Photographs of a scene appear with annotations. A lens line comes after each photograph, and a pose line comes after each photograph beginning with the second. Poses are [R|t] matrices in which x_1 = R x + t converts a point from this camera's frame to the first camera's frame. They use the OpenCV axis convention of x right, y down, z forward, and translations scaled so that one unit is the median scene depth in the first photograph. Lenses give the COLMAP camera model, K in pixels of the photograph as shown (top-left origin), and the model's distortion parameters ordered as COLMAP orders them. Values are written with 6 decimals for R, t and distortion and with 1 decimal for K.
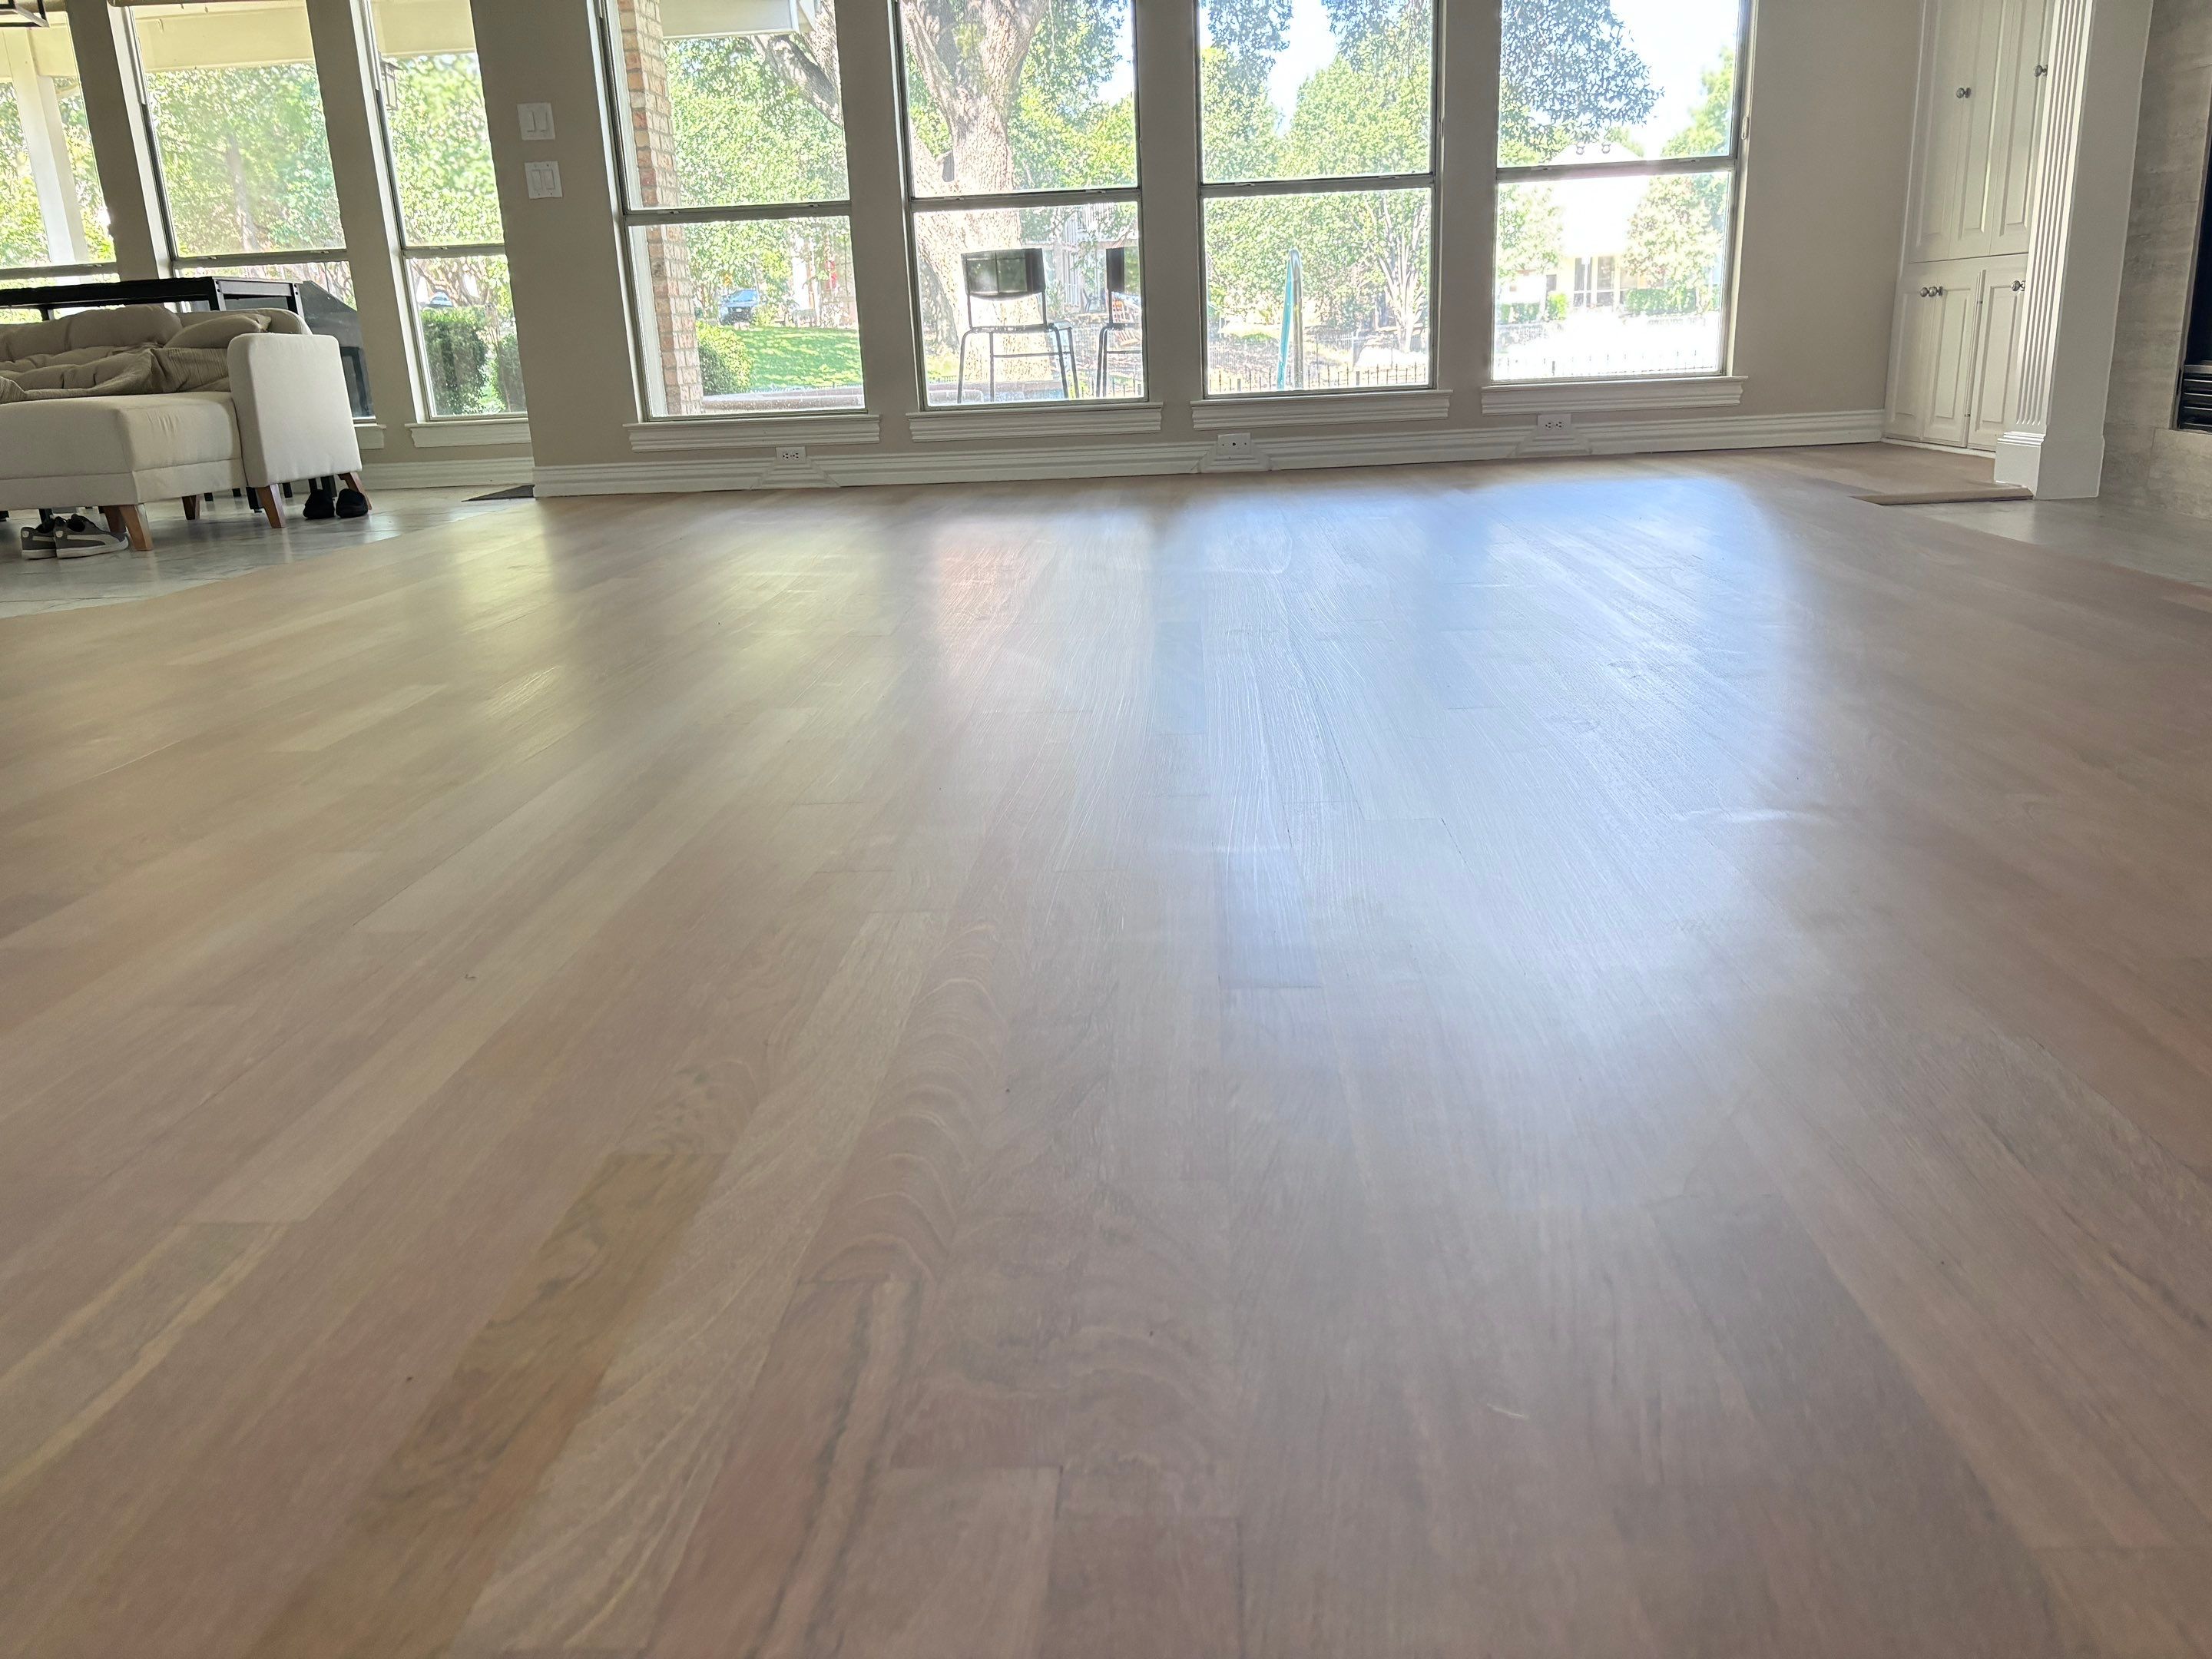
lens RADIAL K [[1650.5, 0, 1108.7], [0, 1650.5, 855.1], [0, 0, 1]] dist [0.033960, -0.032649]
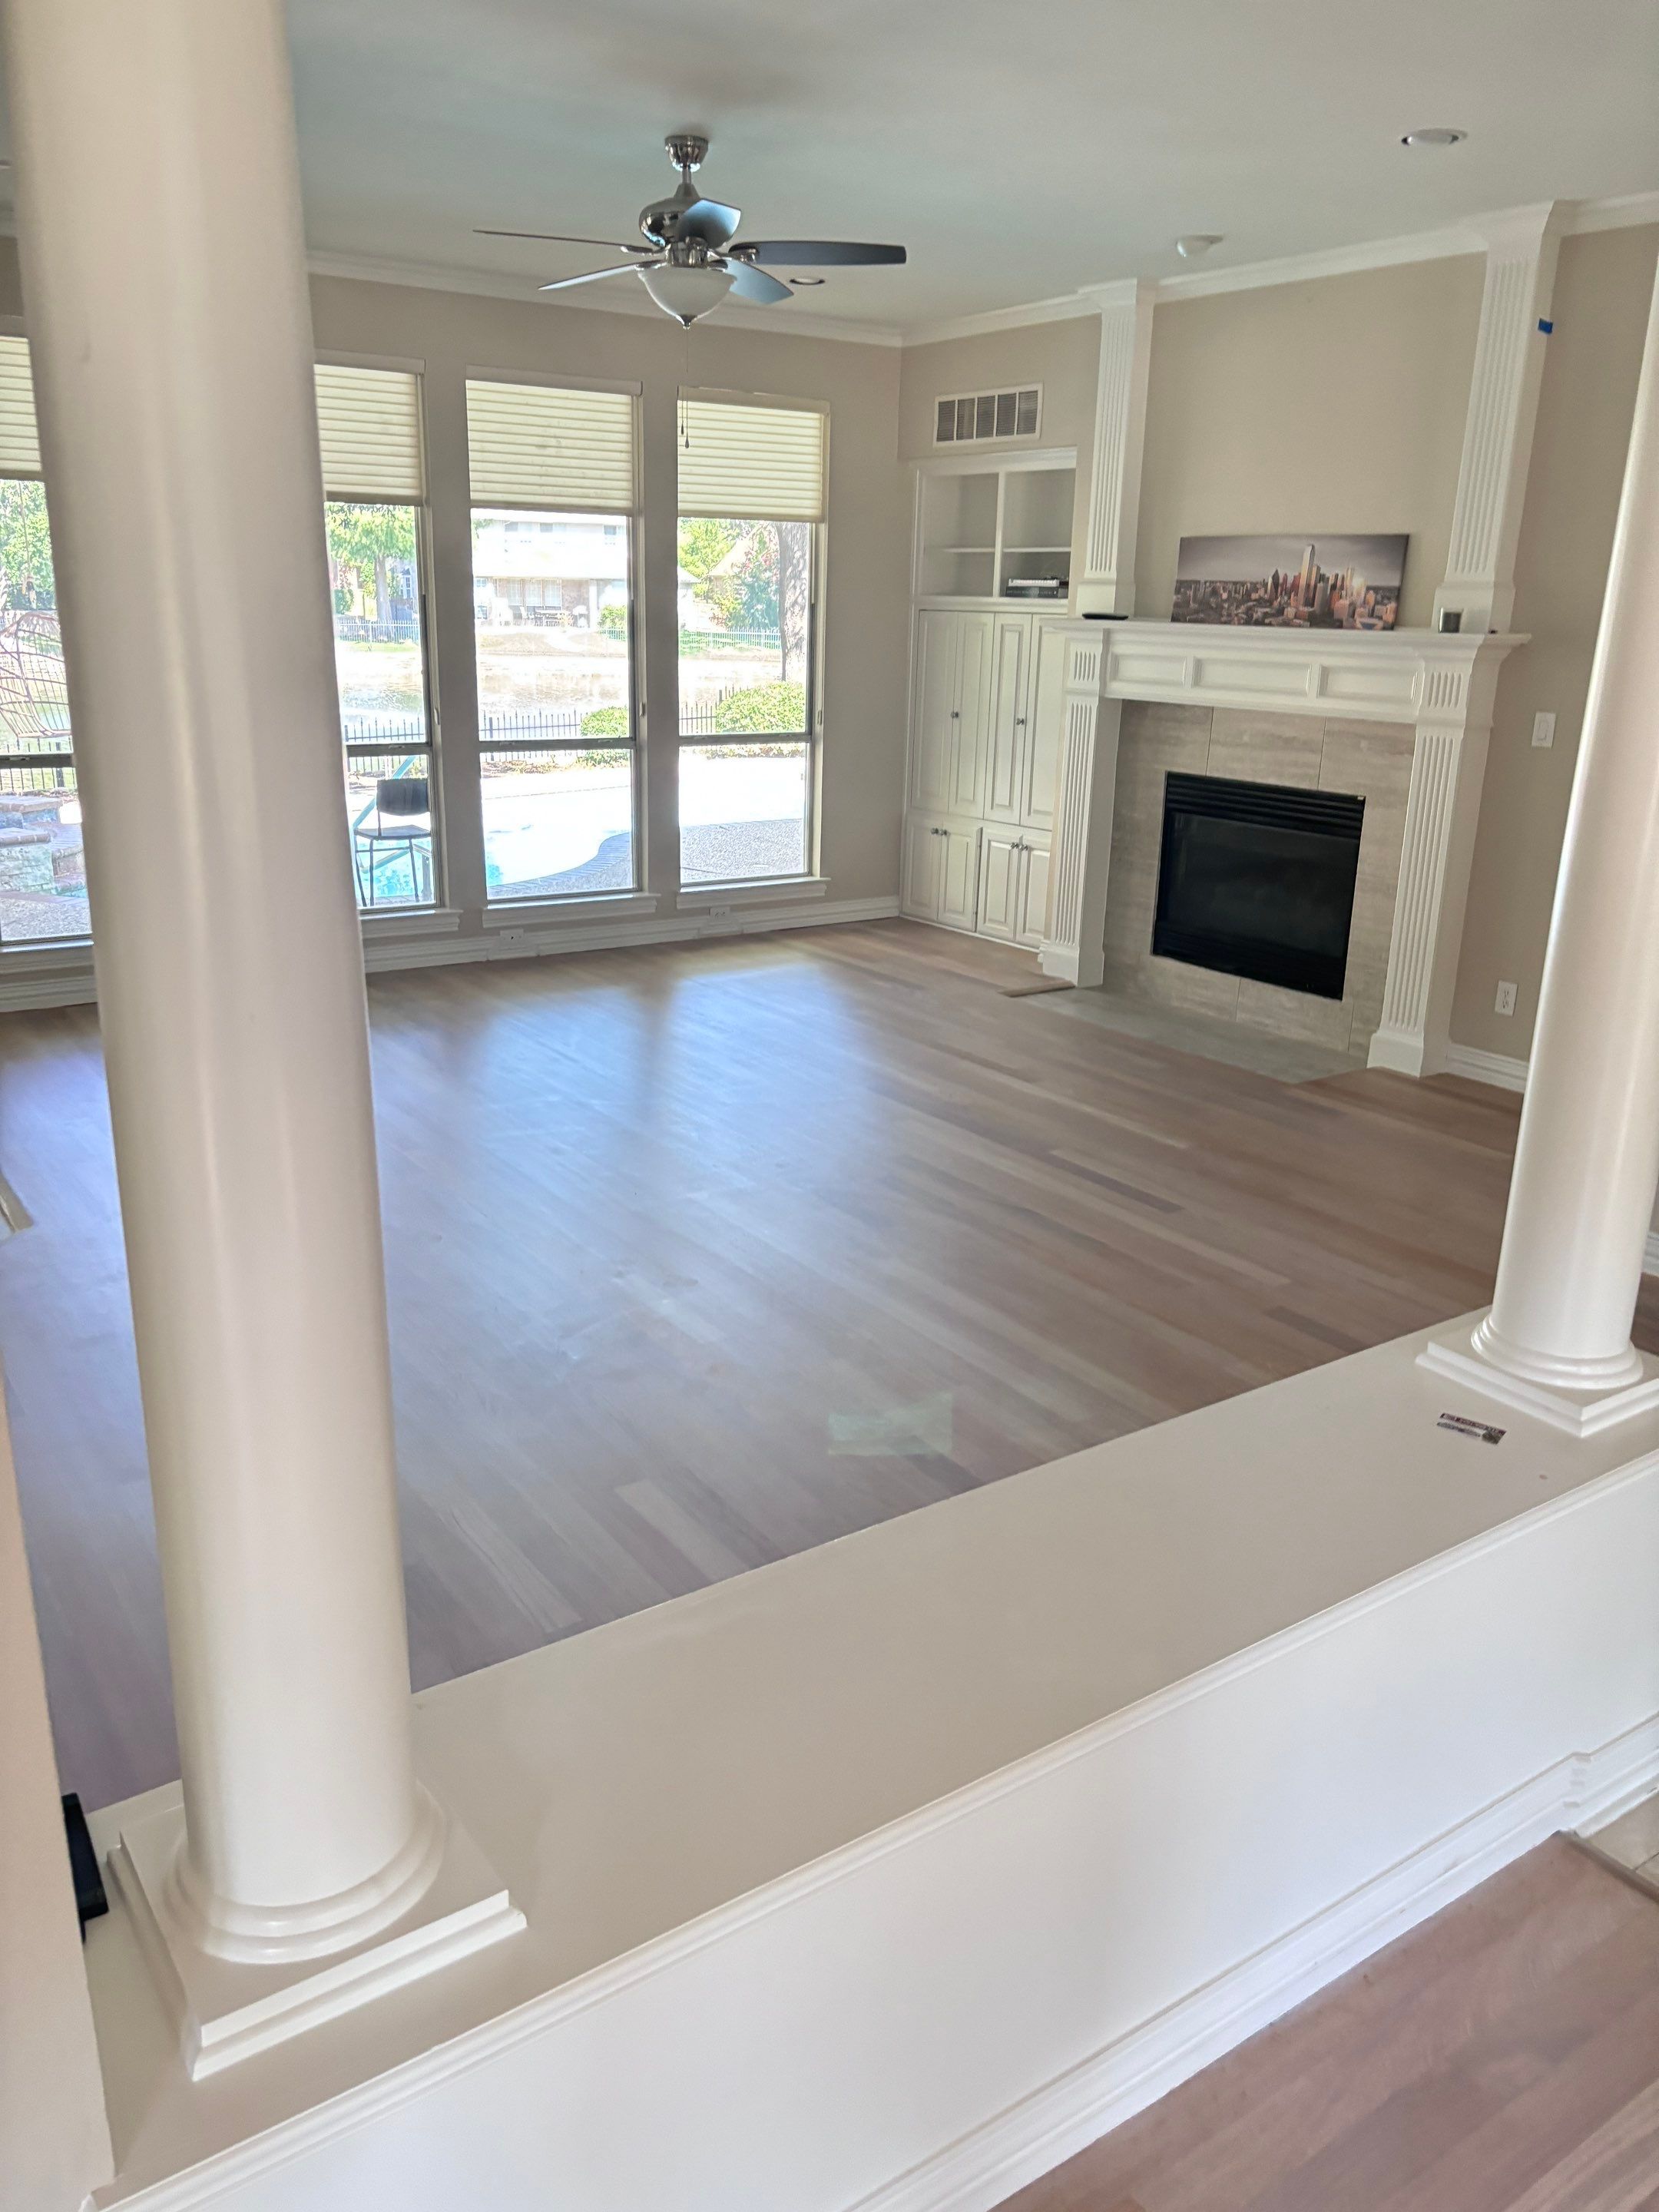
lens RADIAL K [[1691.5, 0, 808.9], [0, 1691.5, 1112.1], [0, 0, 1]] dist [0.031992, -0.044254]
pose [[0.796235, -0.118186, 0.593331, -0.537742], [0.124813, 0.991725, 0.030047, -0.127554], [-0.591973, 0.050130, 0.804397, -0.184452]]
